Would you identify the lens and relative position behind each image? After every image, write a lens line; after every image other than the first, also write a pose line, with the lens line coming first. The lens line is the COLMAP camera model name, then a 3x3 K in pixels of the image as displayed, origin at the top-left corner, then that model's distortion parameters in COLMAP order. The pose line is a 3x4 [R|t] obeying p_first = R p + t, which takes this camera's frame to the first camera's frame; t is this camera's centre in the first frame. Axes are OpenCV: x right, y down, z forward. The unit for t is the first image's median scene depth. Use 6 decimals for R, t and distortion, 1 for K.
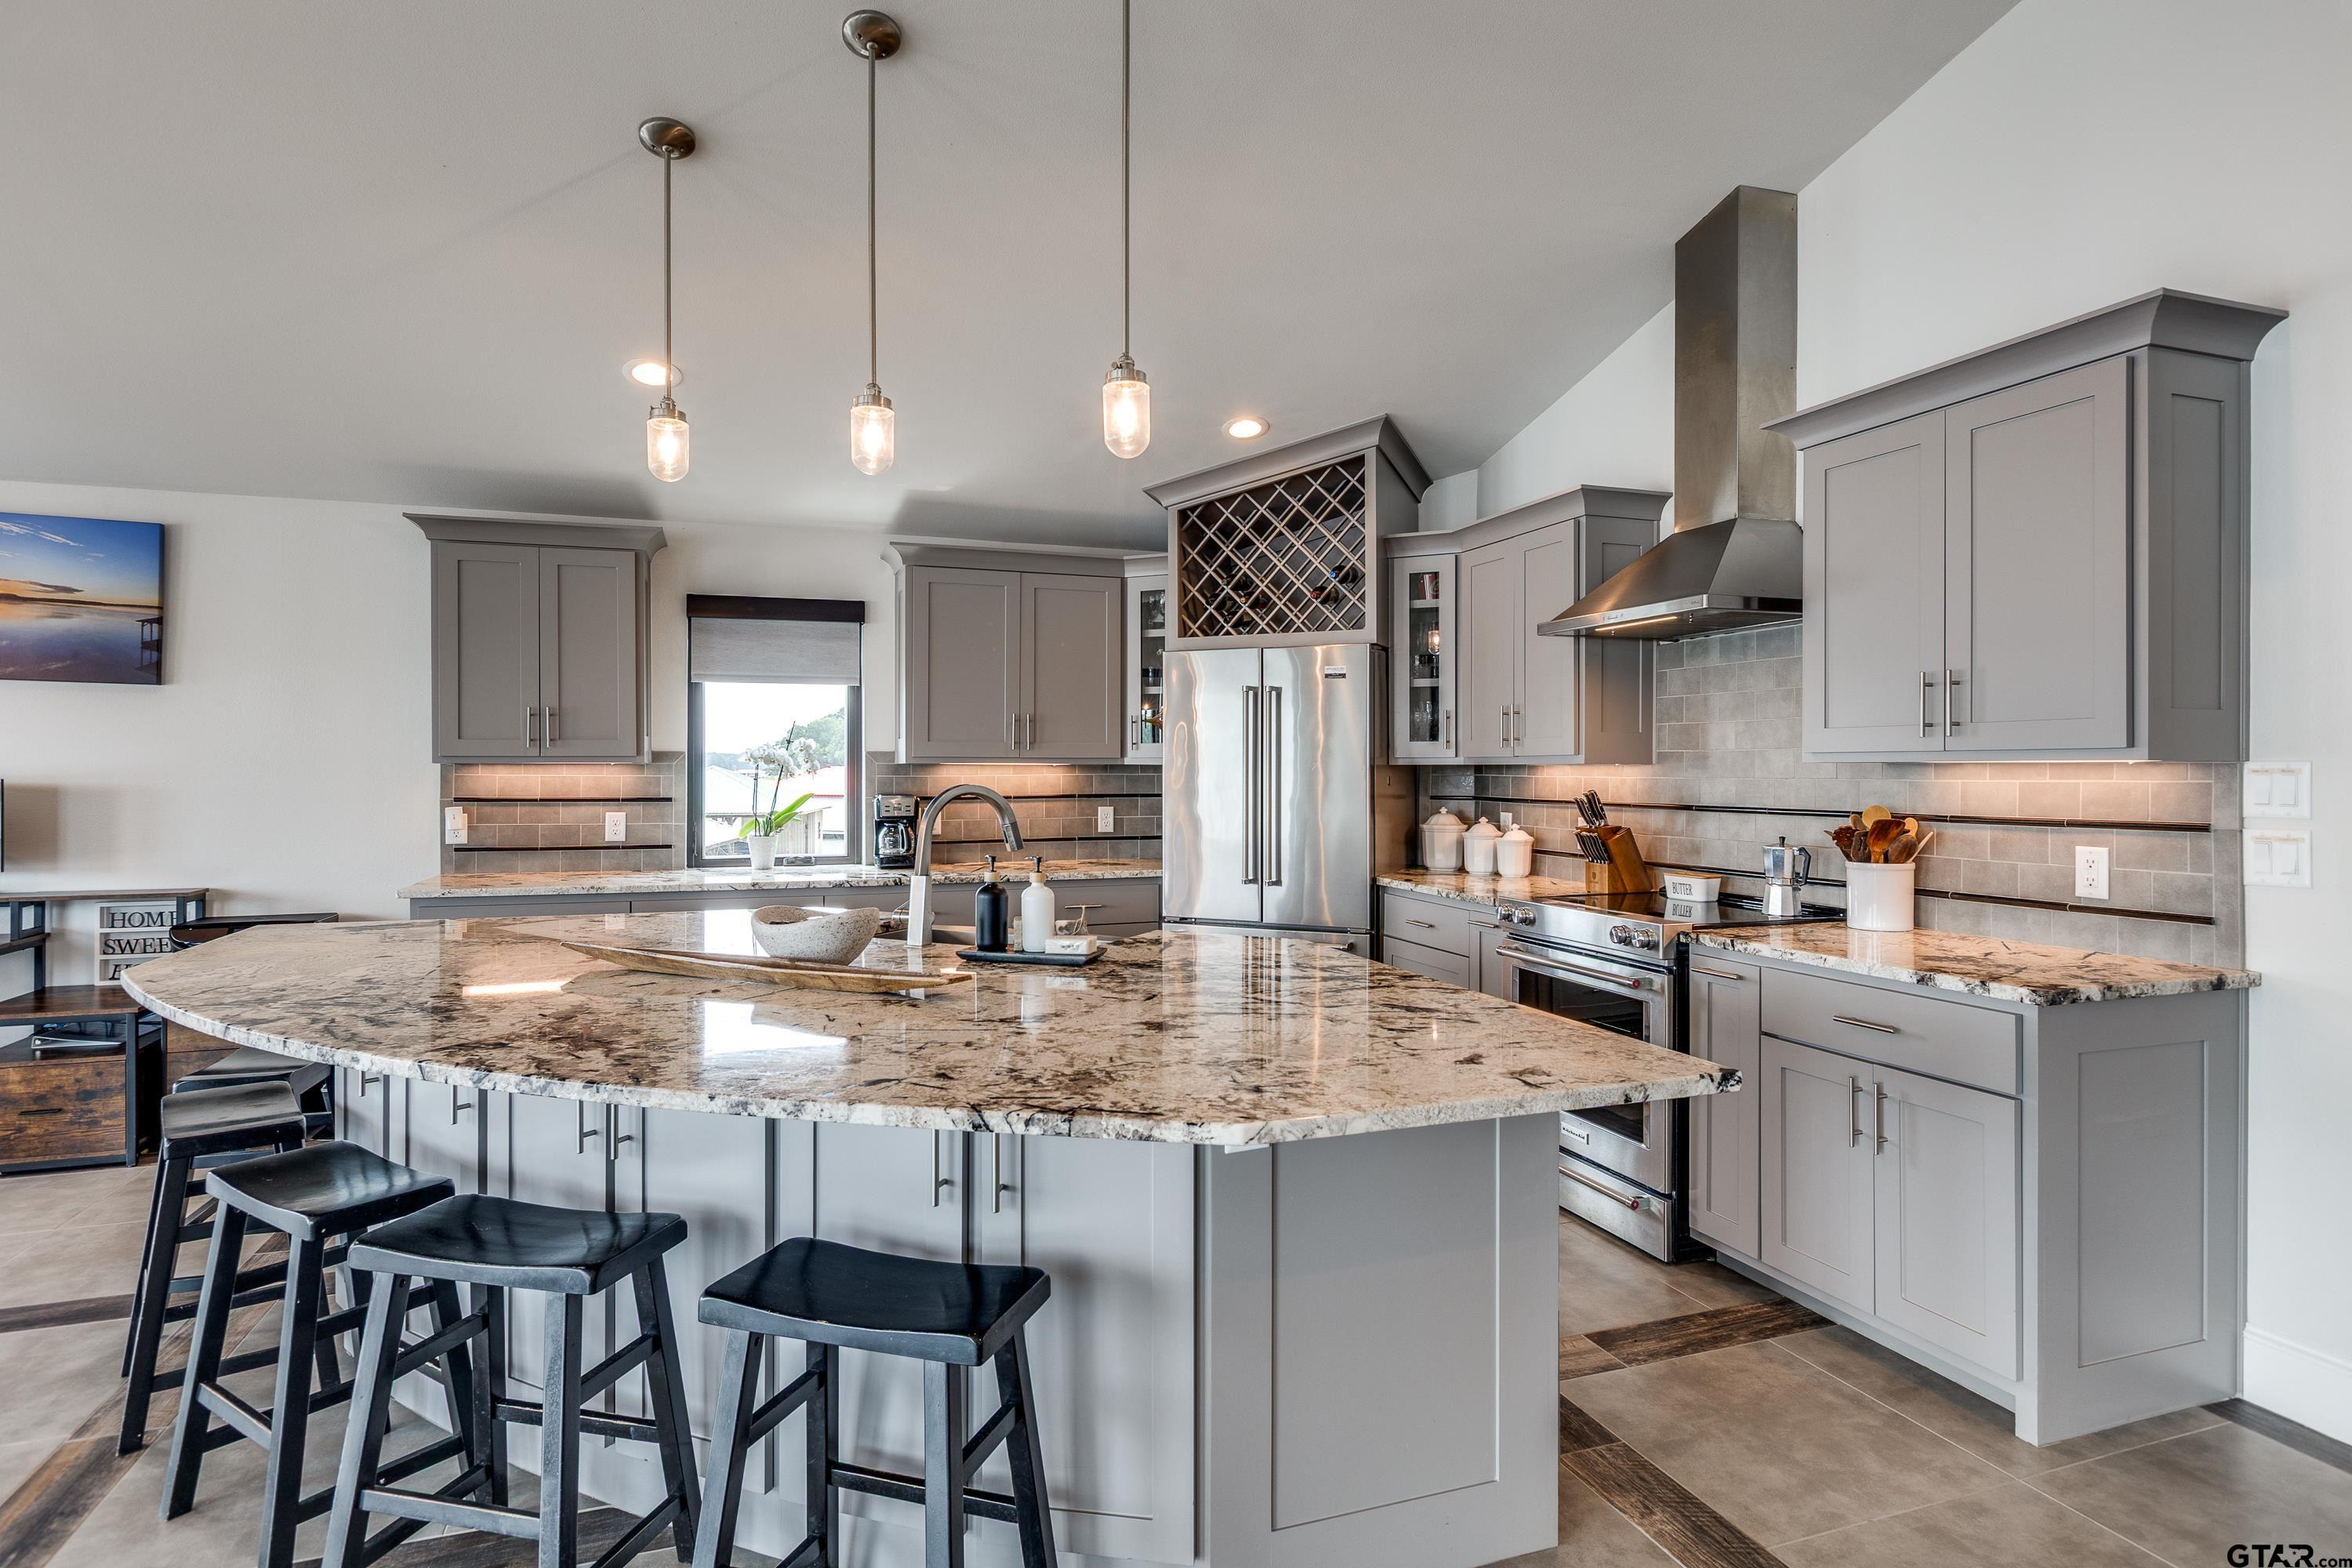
lens RADIAL K [[1245.1, 0, 1173.5], [0, 1245.1, 775.8], [0, 0, 1]] dist [0.000281, 0.000333]
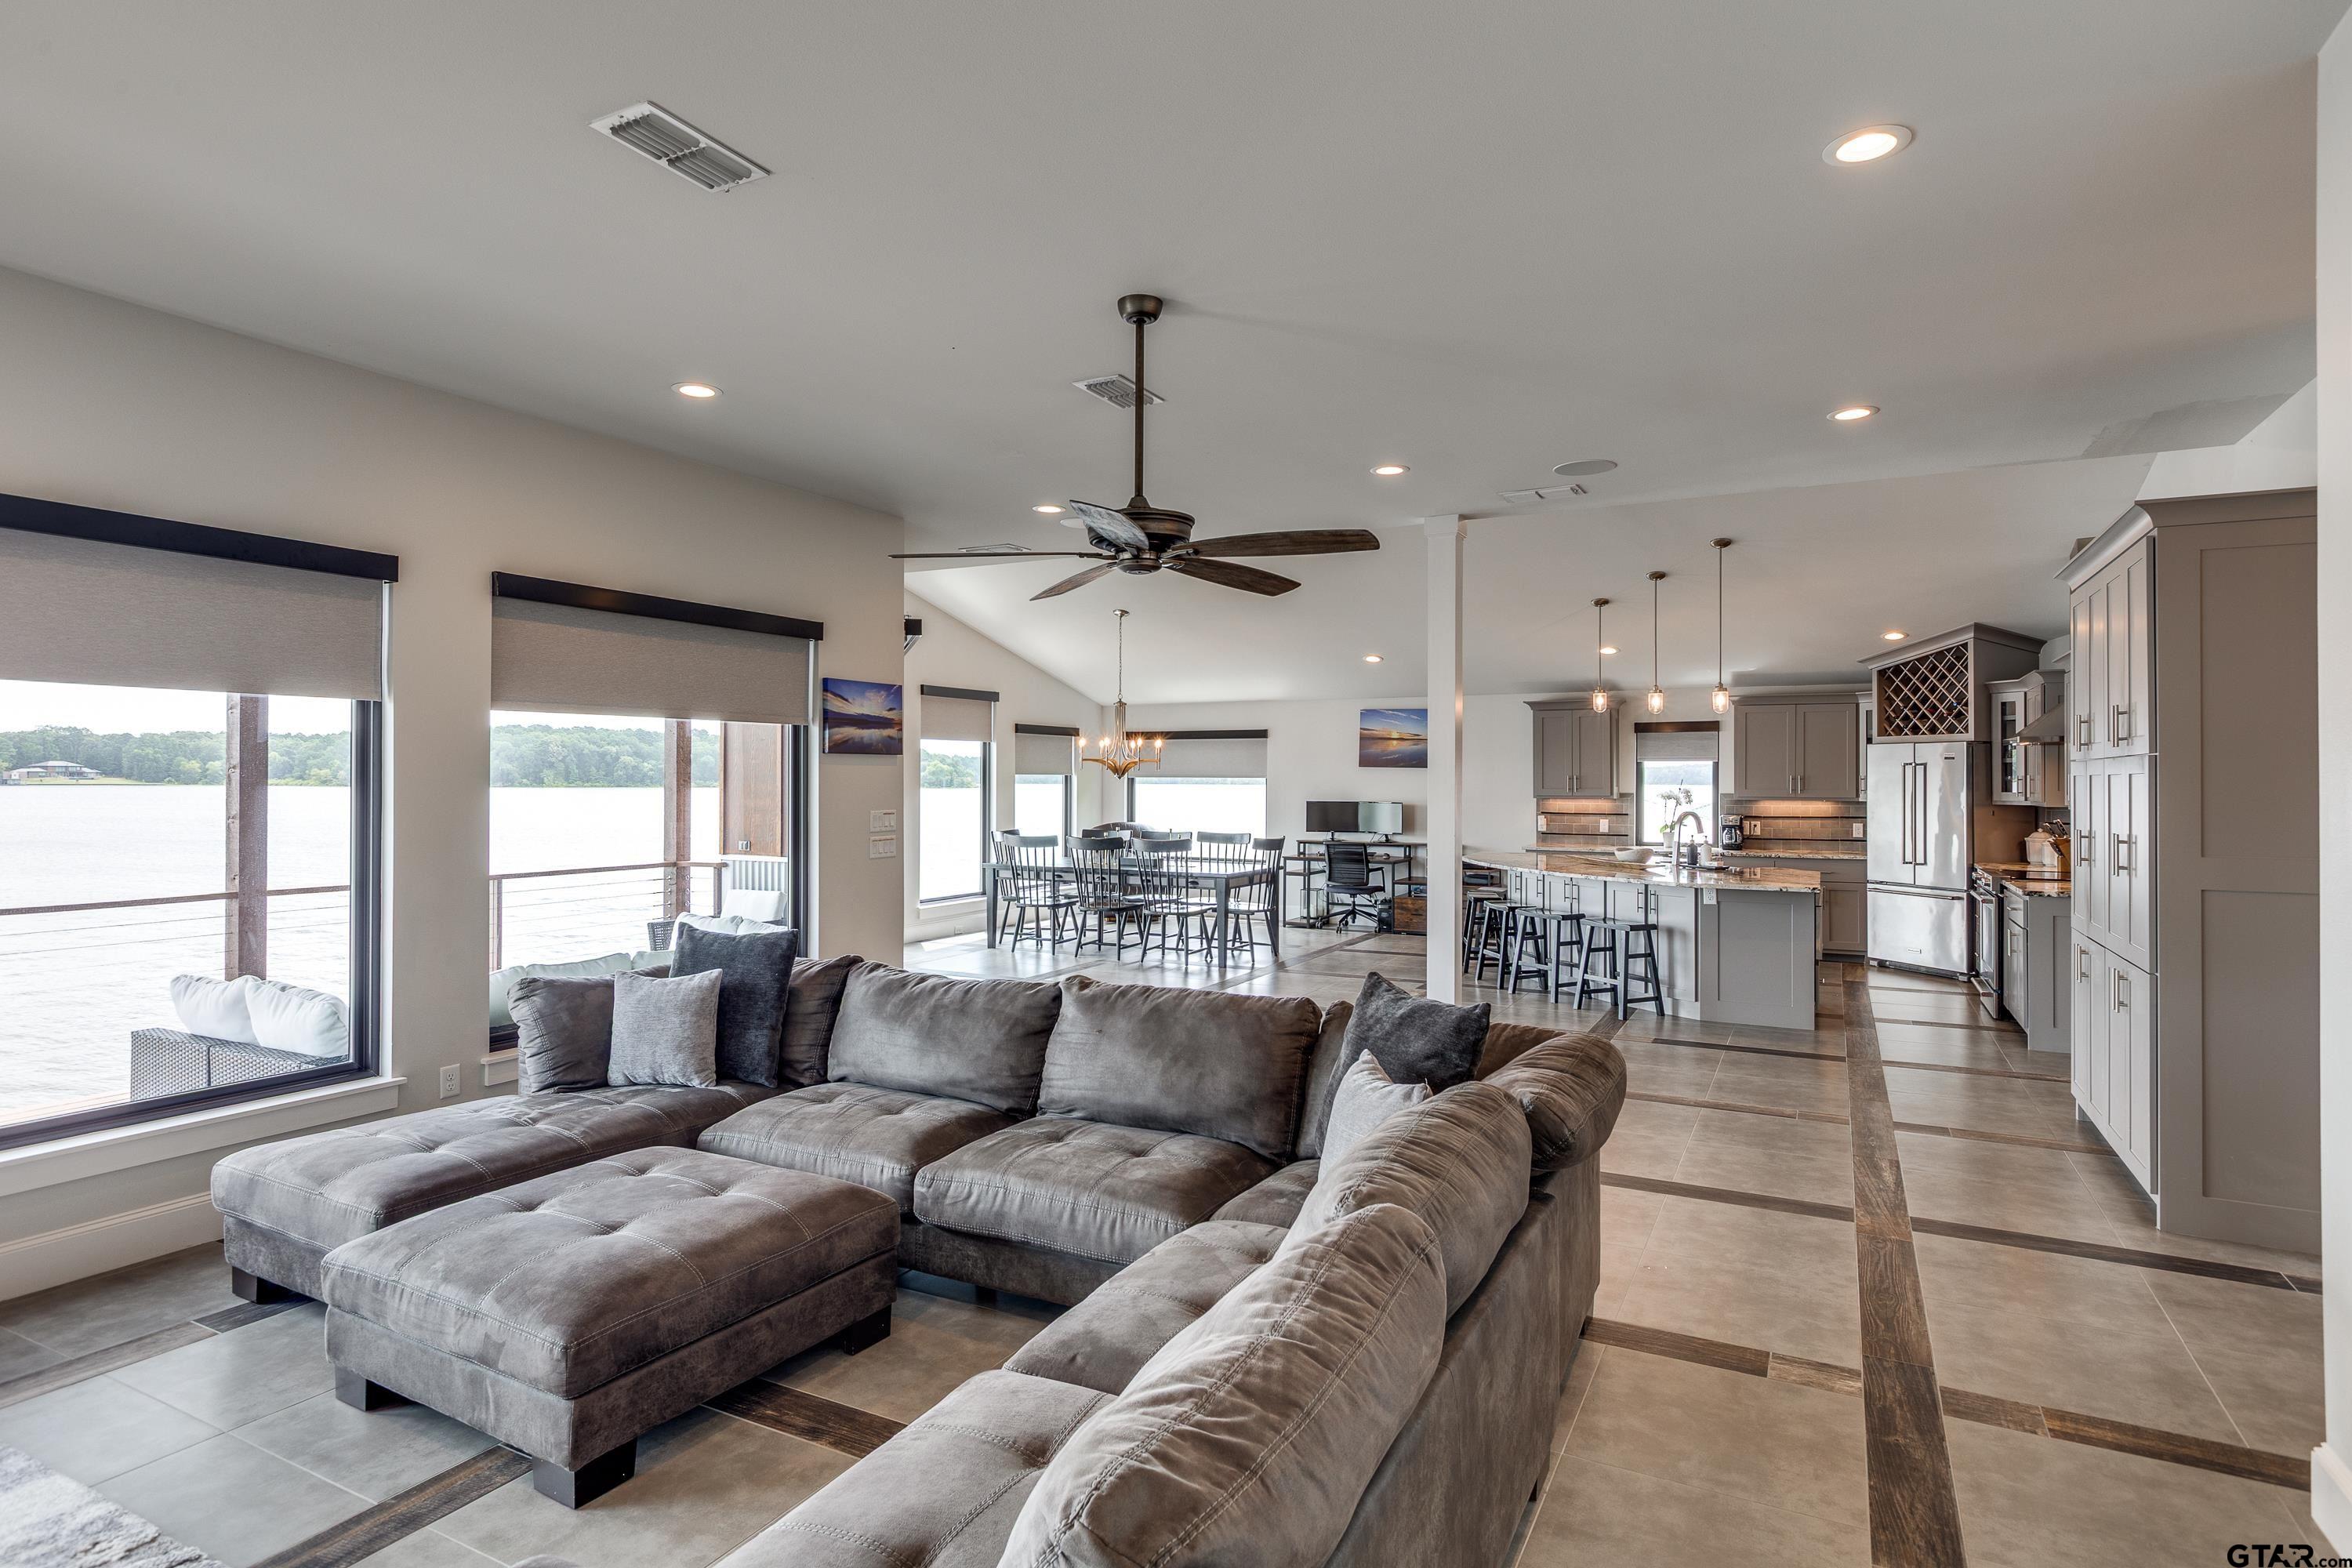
lens RADIAL K [[1245.1, 0, 1173.9], [0, 1245.1, 776.8], [0, 0, 1]] dist [0.000281, 0.000333]
pose [[0.683597, -0.000632, -0.729860, 0.706822], [-0.006212, 0.999958, -0.006684, -0.030400], [0.729833, 0.009103, 0.683564, -1.186724]]
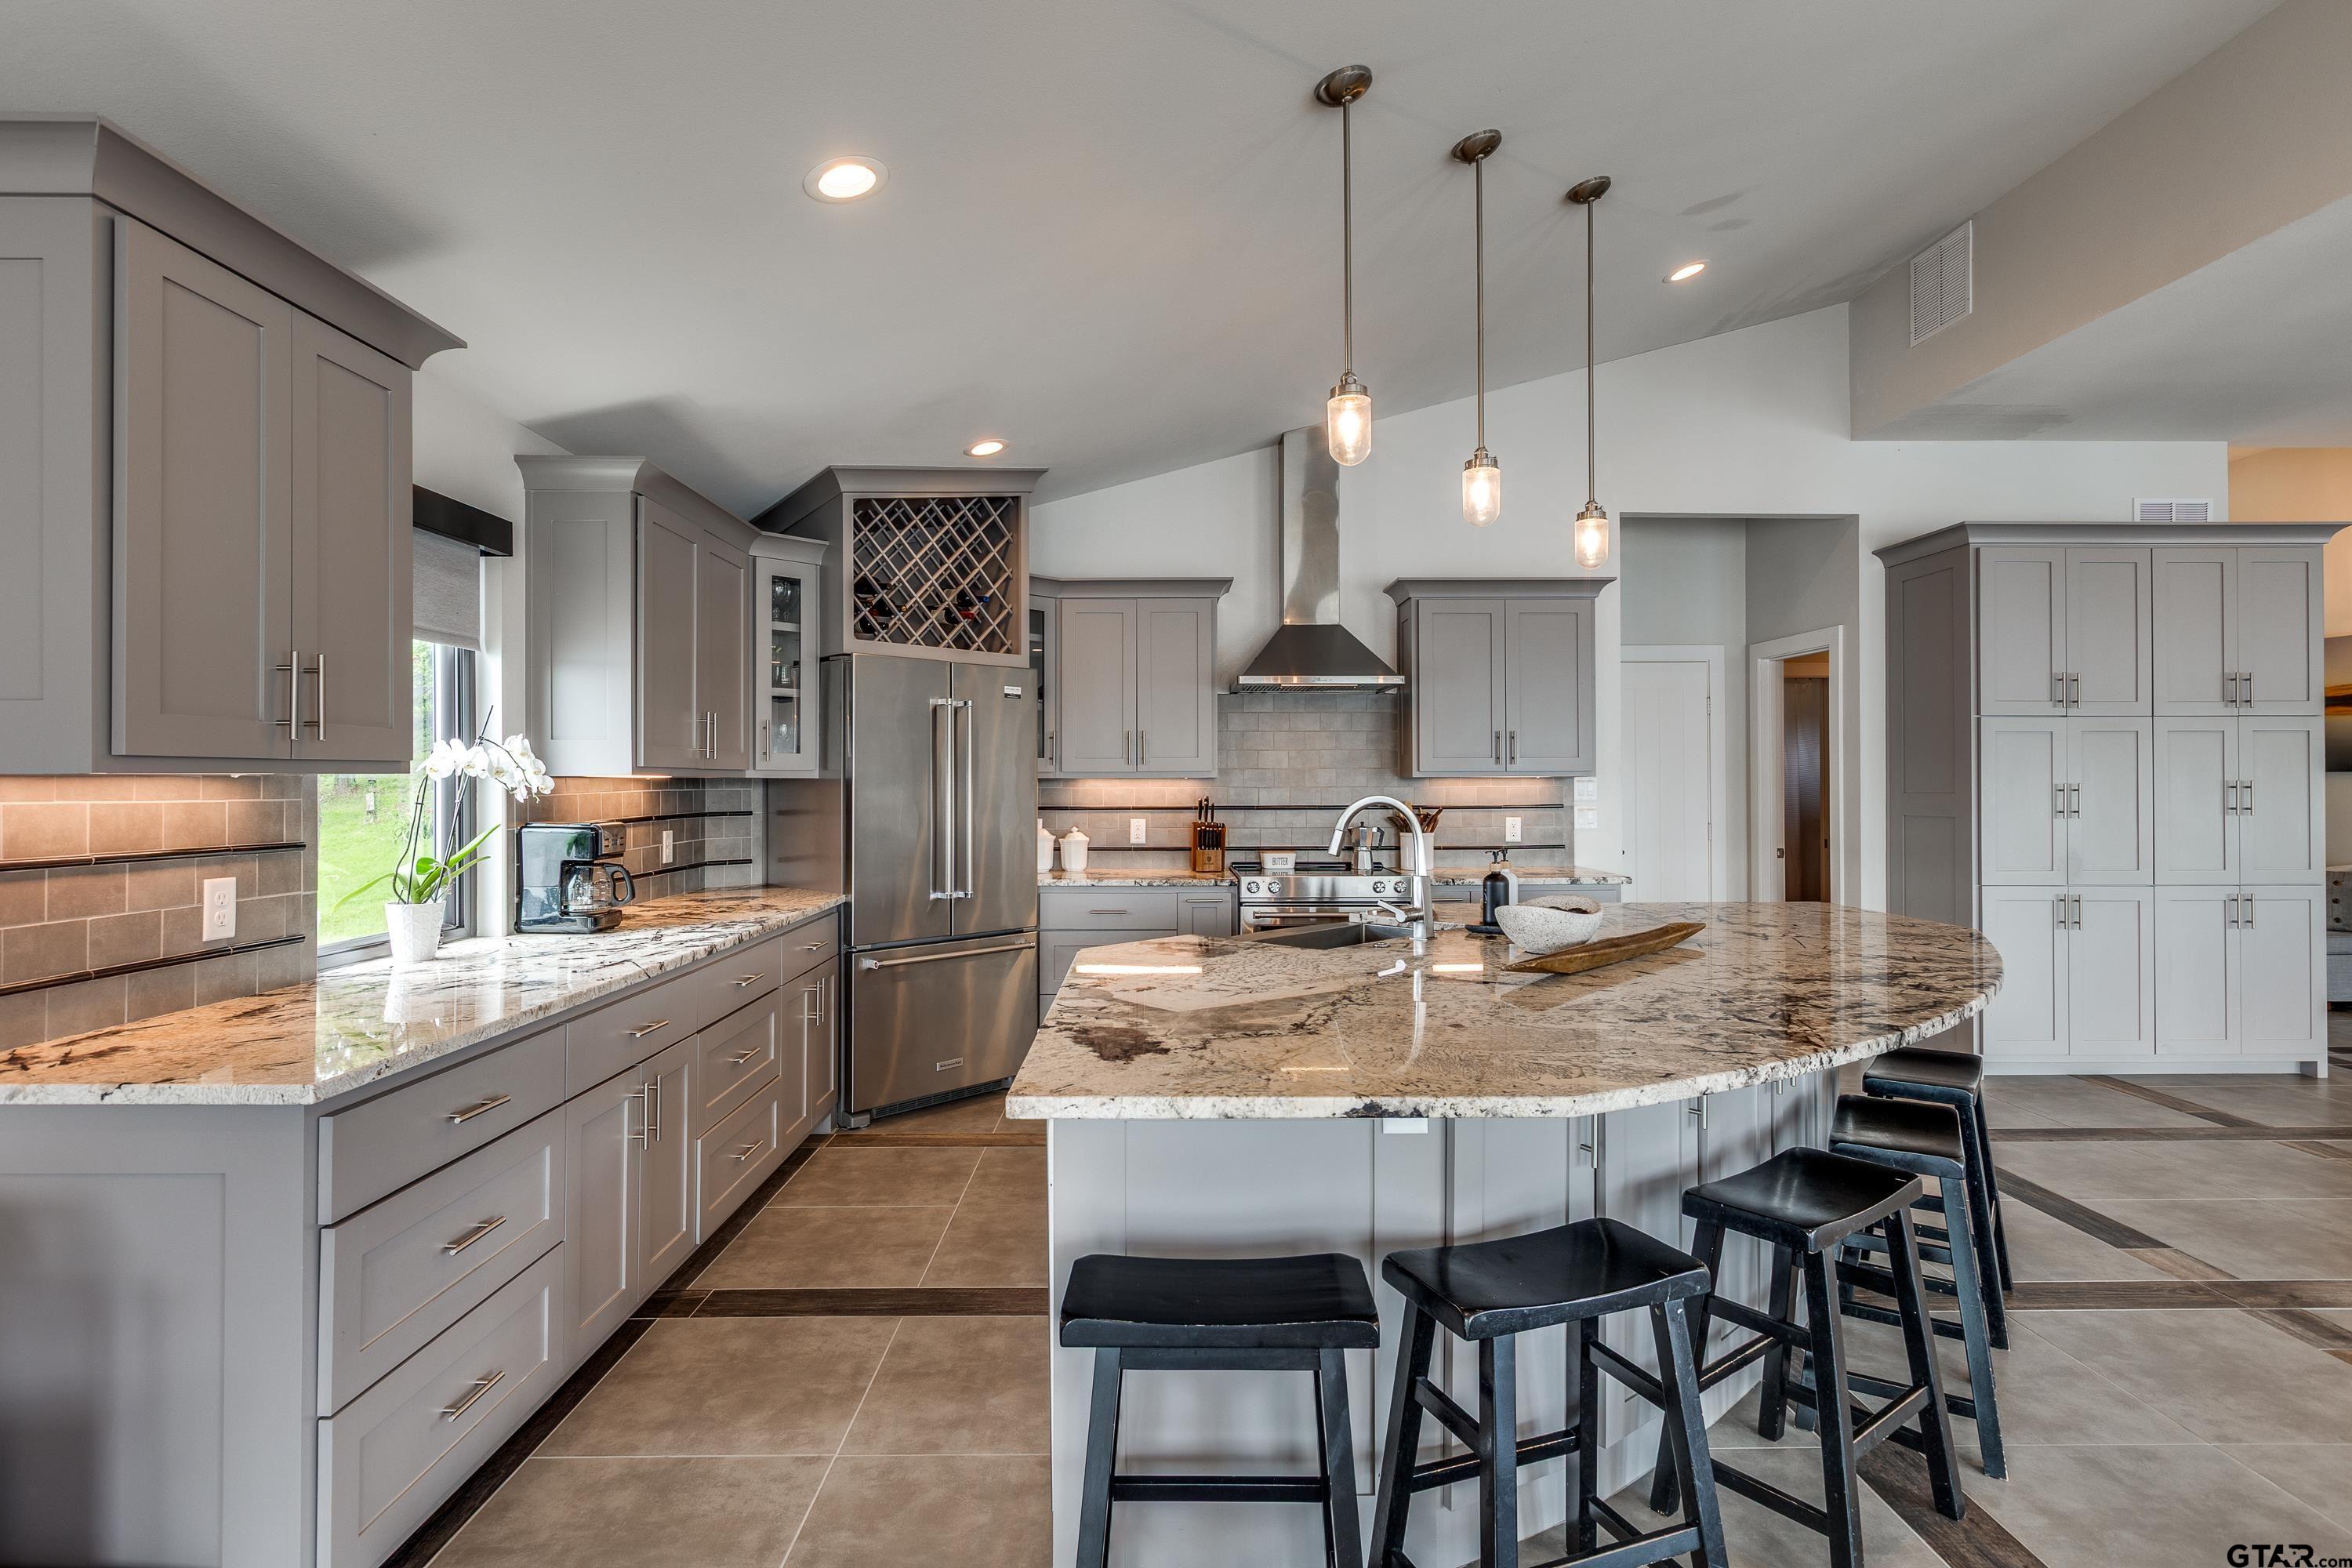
lens RADIAL K [[1188.6, 0, 1167.9], [0, 1188.6, 769.0], [0, 0, 1]] dist [0.004547, 0.000080]
pose [[0.324084, 0.008305, 0.945992, -0.785776], [0.010188, 0.999873, -0.012268, -0.003220], [-0.945973, 0.013614, 0.323958, 0.528095]]
